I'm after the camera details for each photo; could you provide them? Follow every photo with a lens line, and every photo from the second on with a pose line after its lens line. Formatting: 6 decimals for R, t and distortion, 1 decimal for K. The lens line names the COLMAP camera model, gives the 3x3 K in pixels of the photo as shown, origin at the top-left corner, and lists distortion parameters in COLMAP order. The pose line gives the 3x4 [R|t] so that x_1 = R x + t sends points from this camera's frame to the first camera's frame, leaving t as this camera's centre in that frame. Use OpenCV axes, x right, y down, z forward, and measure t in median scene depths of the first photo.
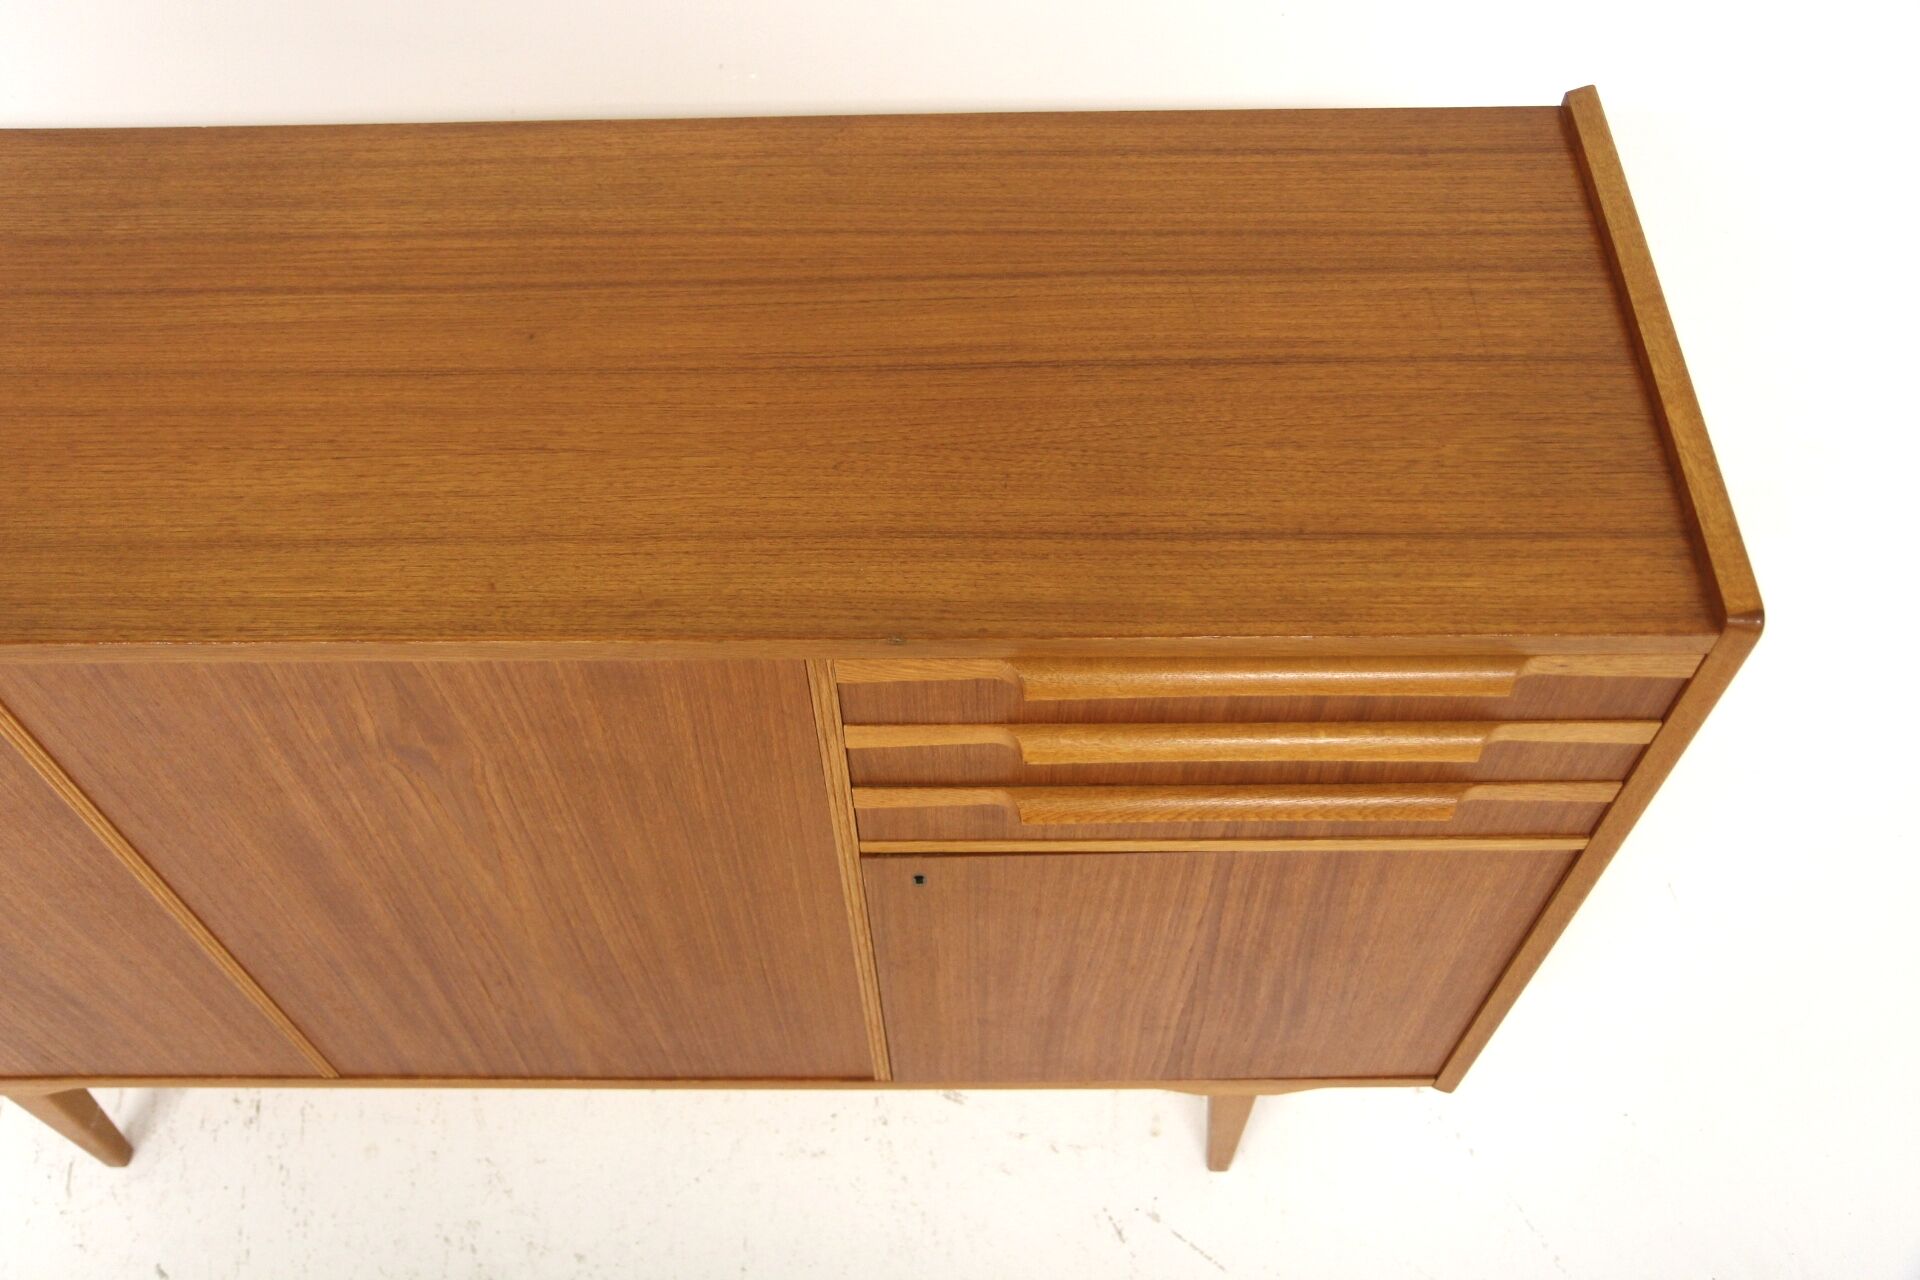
lens RADIAL K [[1707.8, 0, 969.4], [0, 1707.8, 646.1], [0, 0, 1]] dist [-0.077598, 0.084133]
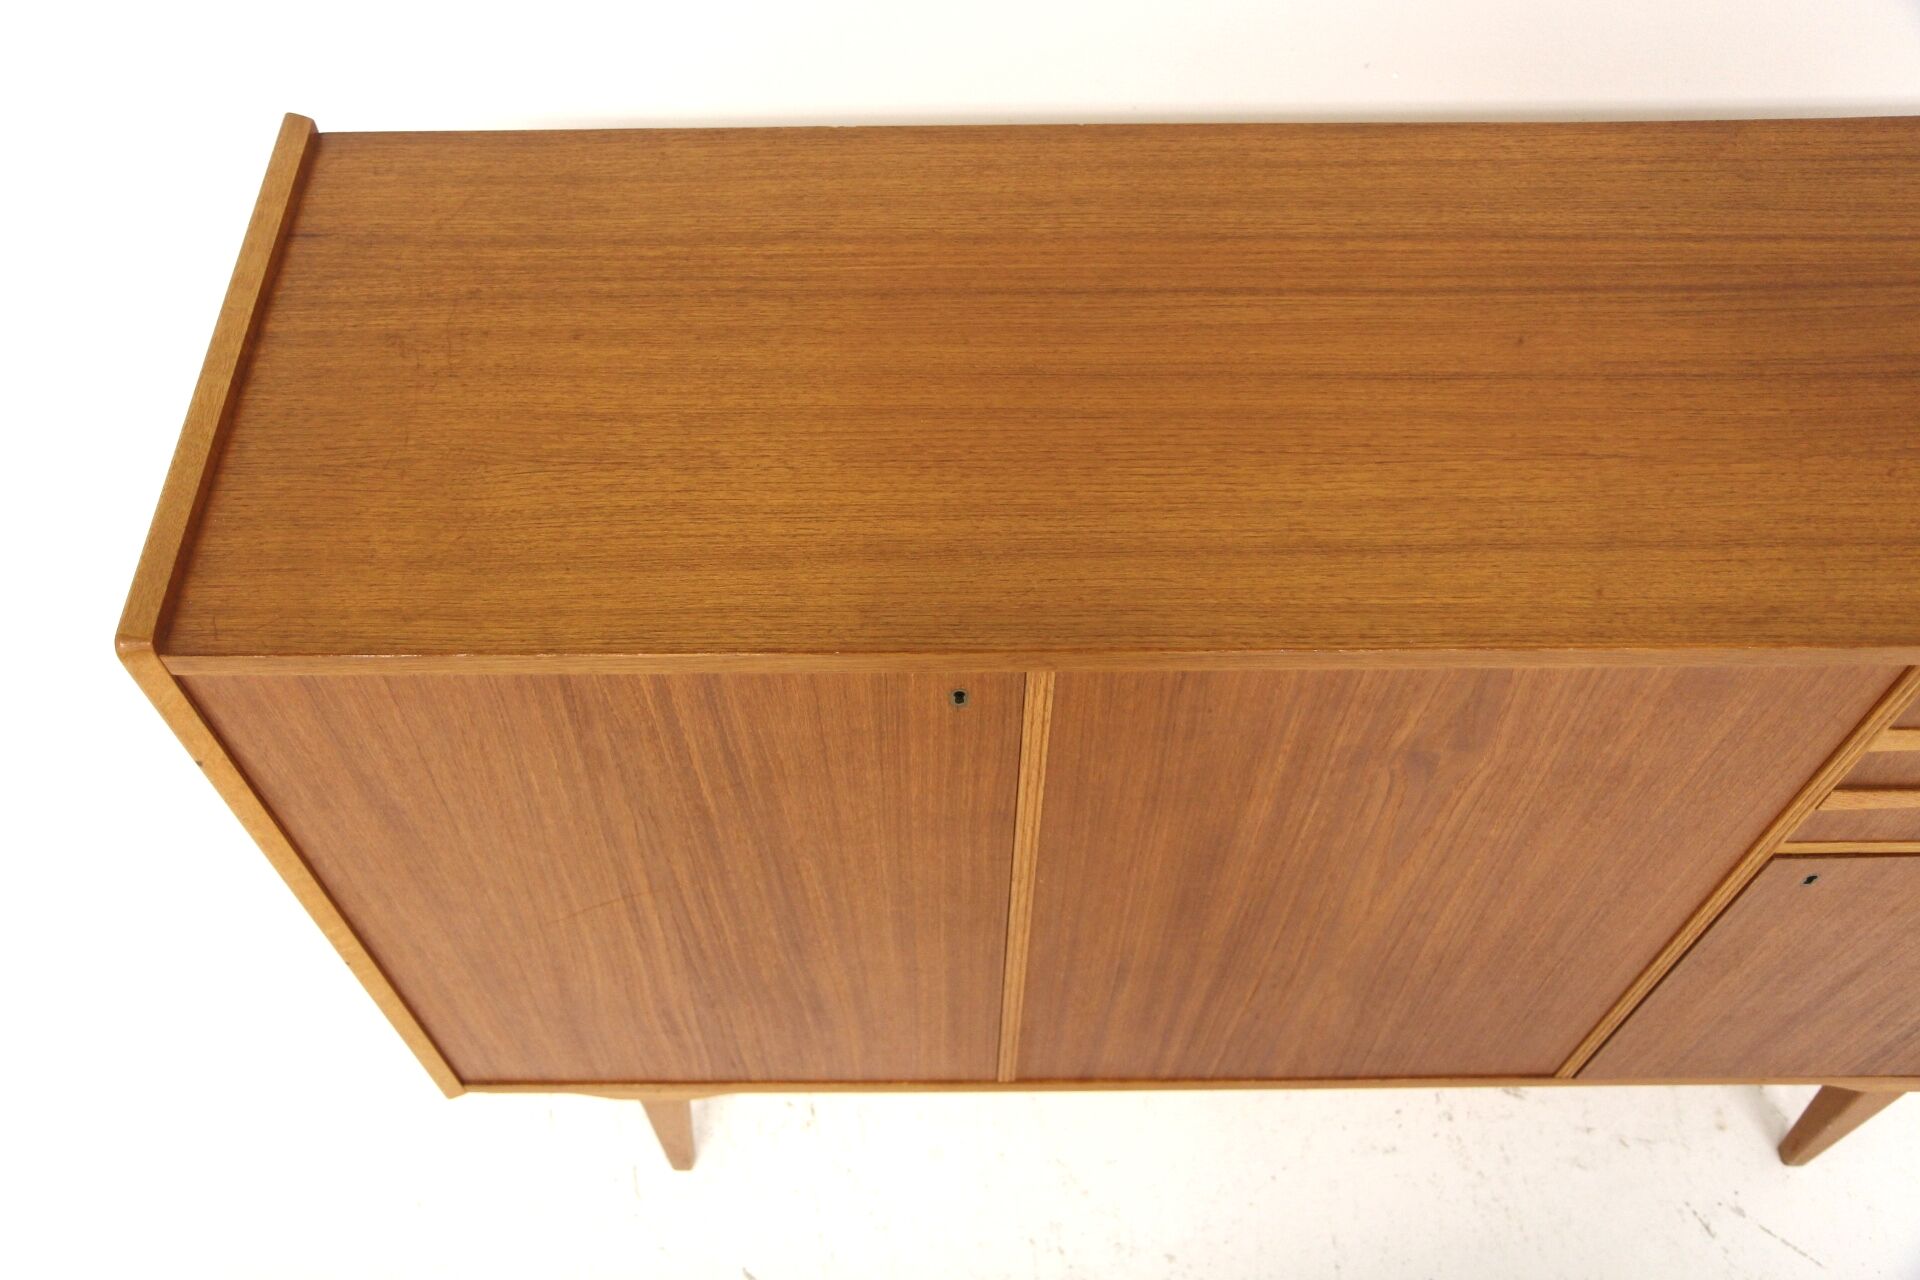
lens RADIAL K [[1694.1, 0, 940.3], [0, 1694.1, 639.7], [0, 0, 1]] dist [-0.063539, 0.096128]
pose [[0.999983, -0.001467, 0.005615, -0.581439], [0.001456, 0.999997, 0.002094, -0.008813], [-0.005618, -0.002086, 0.999982, 0.010660]]
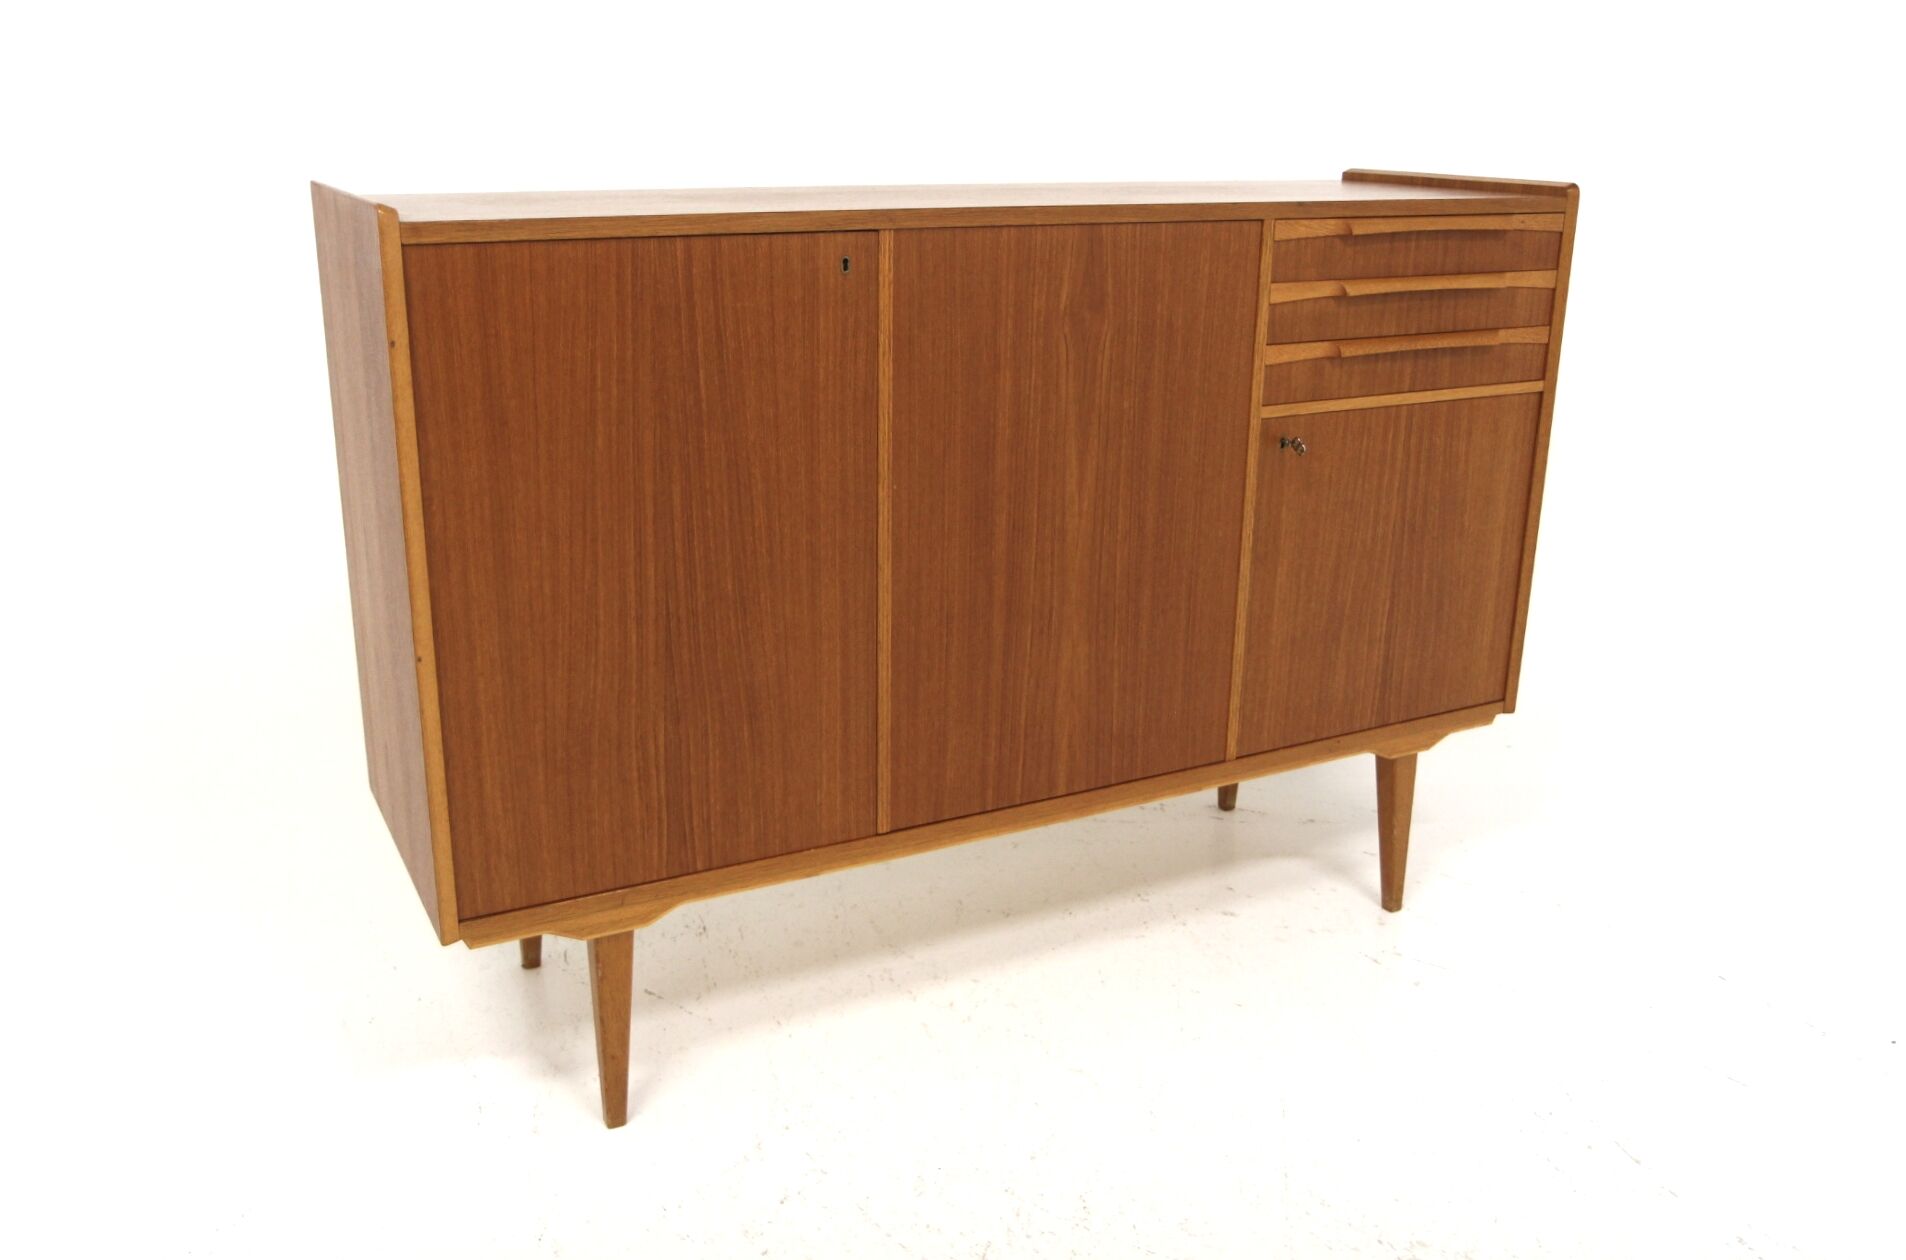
lens RADIAL K [[1646.5, 0, 940.8], [0, 1646.5, 626.5], [0, 0, 1]] dist [-0.065547, 0.004970]
pose [[0.882195, -0.126949, 0.453449, -1.223144], [0.378487, 0.764070, -0.522441, 1.111197], [-0.280143, 0.632520, 0.722107, -0.023706]]
